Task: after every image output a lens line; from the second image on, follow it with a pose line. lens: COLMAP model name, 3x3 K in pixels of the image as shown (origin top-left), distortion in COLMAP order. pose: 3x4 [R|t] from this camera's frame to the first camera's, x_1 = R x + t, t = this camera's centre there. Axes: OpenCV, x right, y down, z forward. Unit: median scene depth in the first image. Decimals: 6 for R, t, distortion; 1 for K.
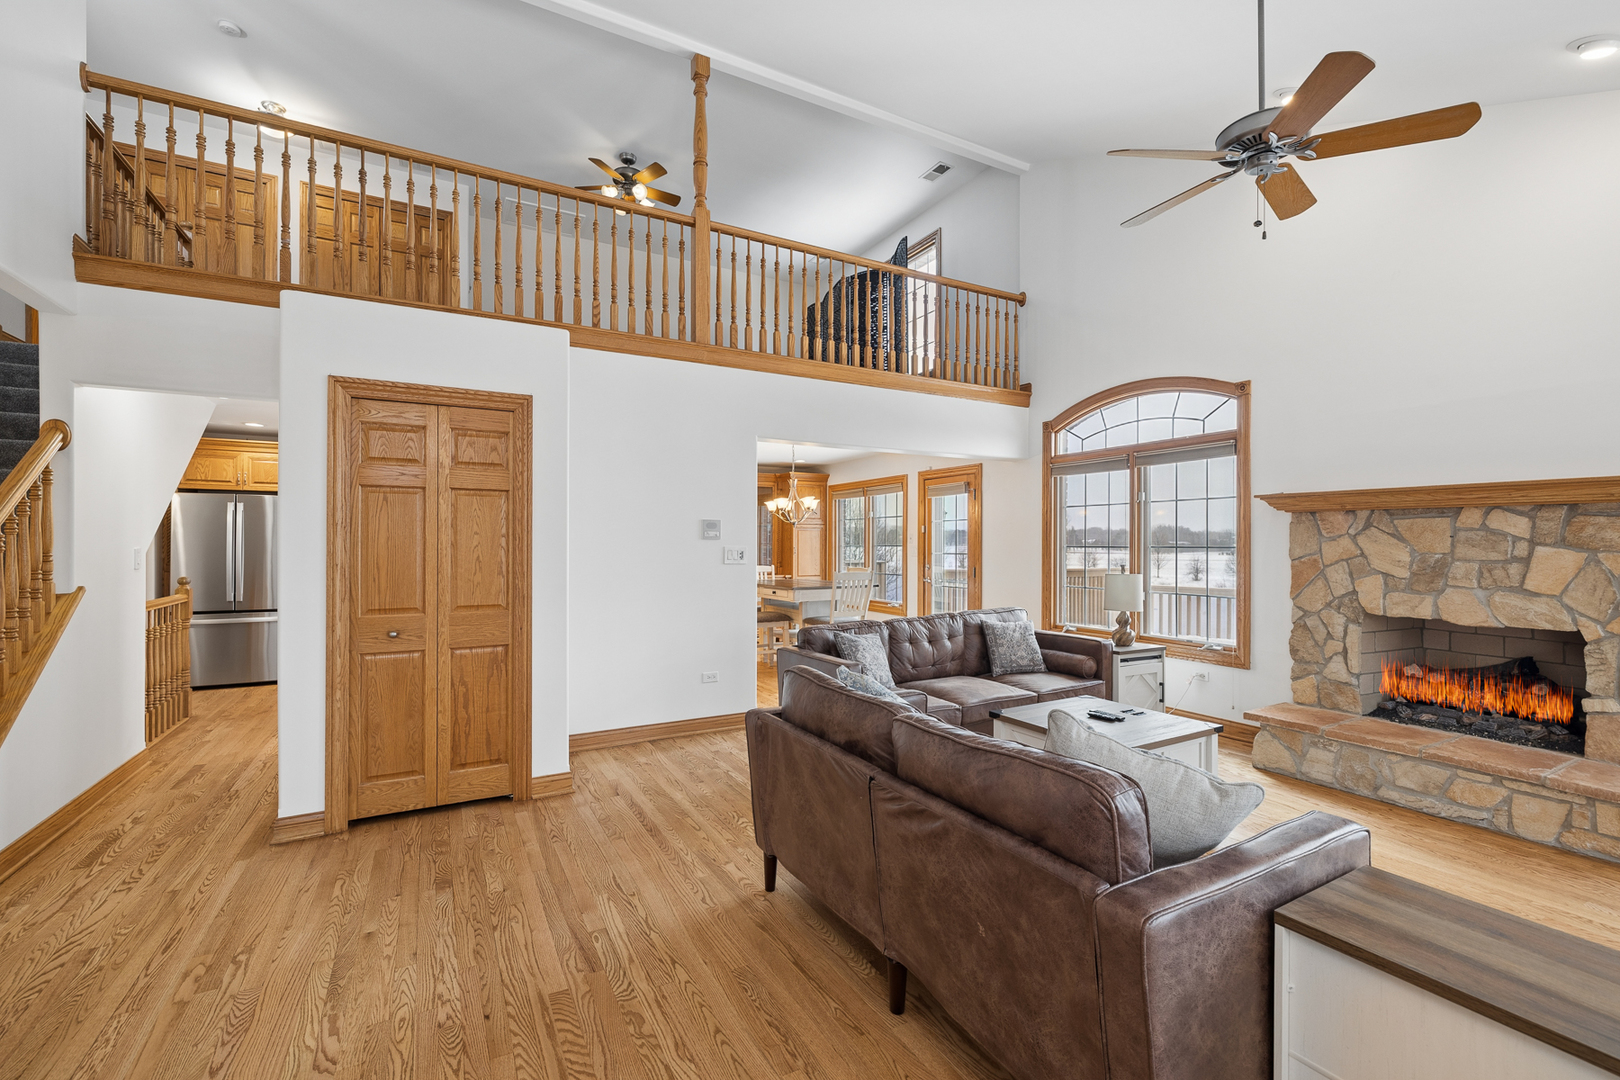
lens RADIAL K [[693.6, 0, 803.1], [0, 693.6, 543.2], [0, 0, 1]] dist [-0.012980, -0.000038]
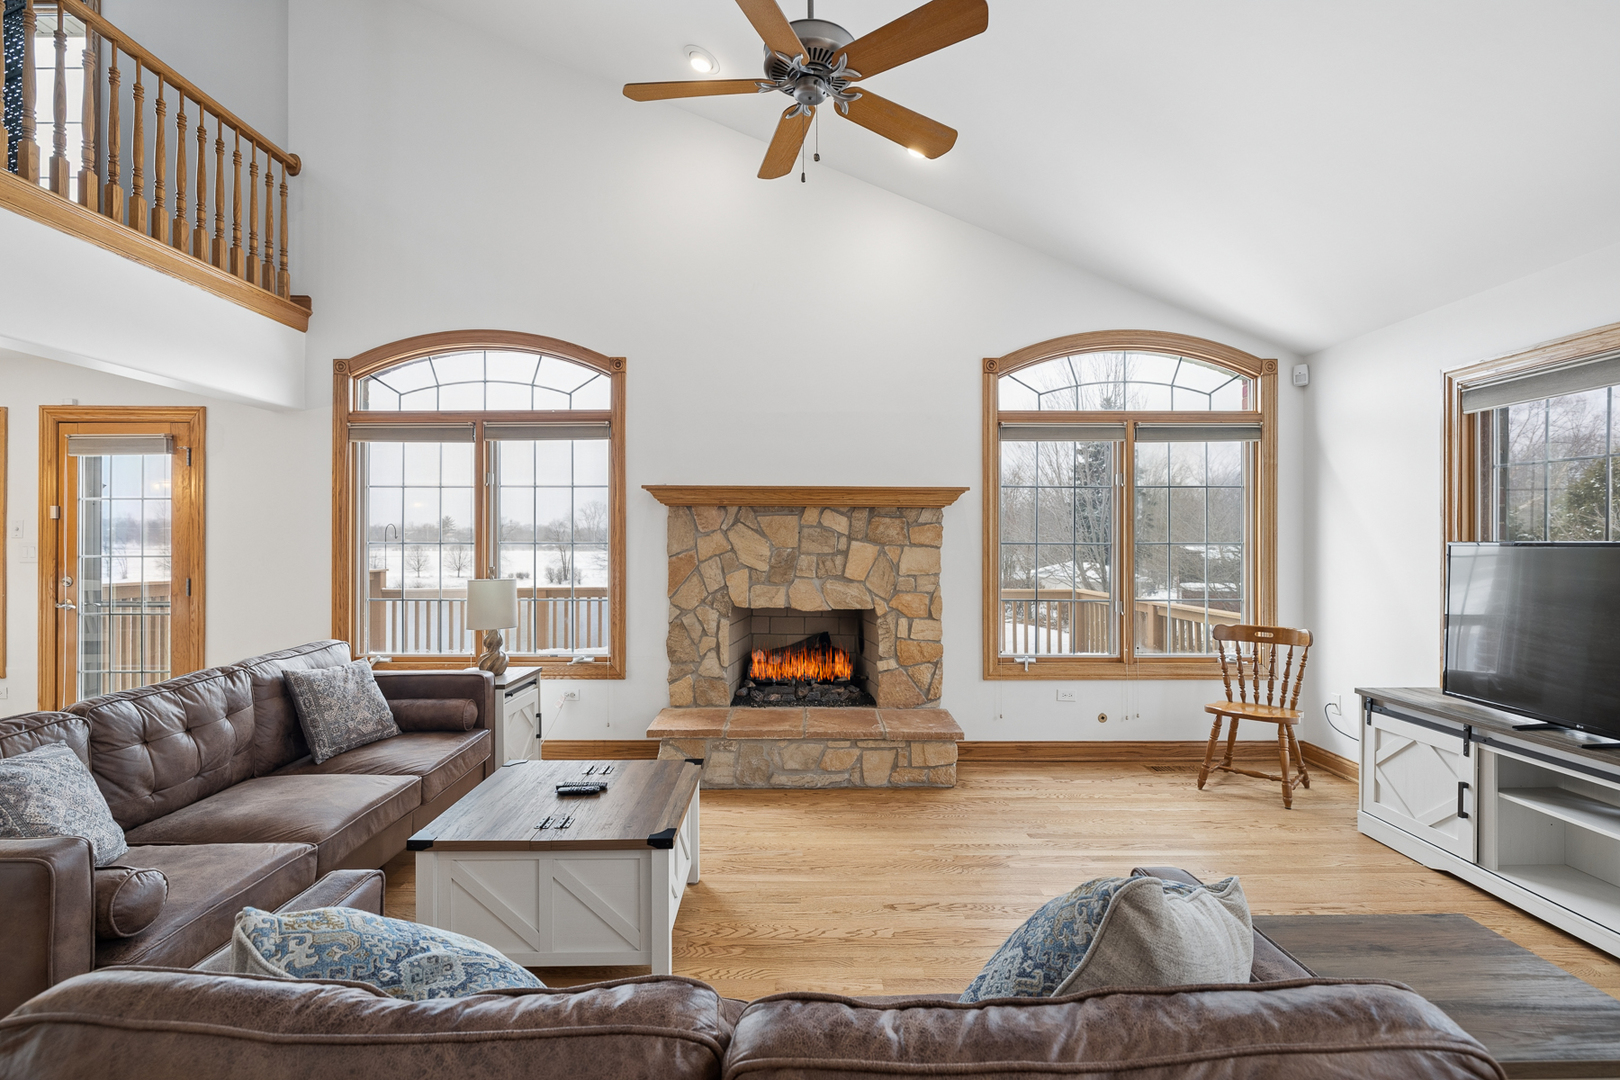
lens RADIAL K [[720.6, 0, 810.2], [0, 720.6, 539.2], [0, 0, 1]] dist [-0.004019, -0.000333]
pose [[0.471610, 0.001552, 0.881806, -0.068193], [0.000689, 0.999997, -0.002128, 0.003057], [-0.881807, 0.001611, 0.471608, 0.349221]]
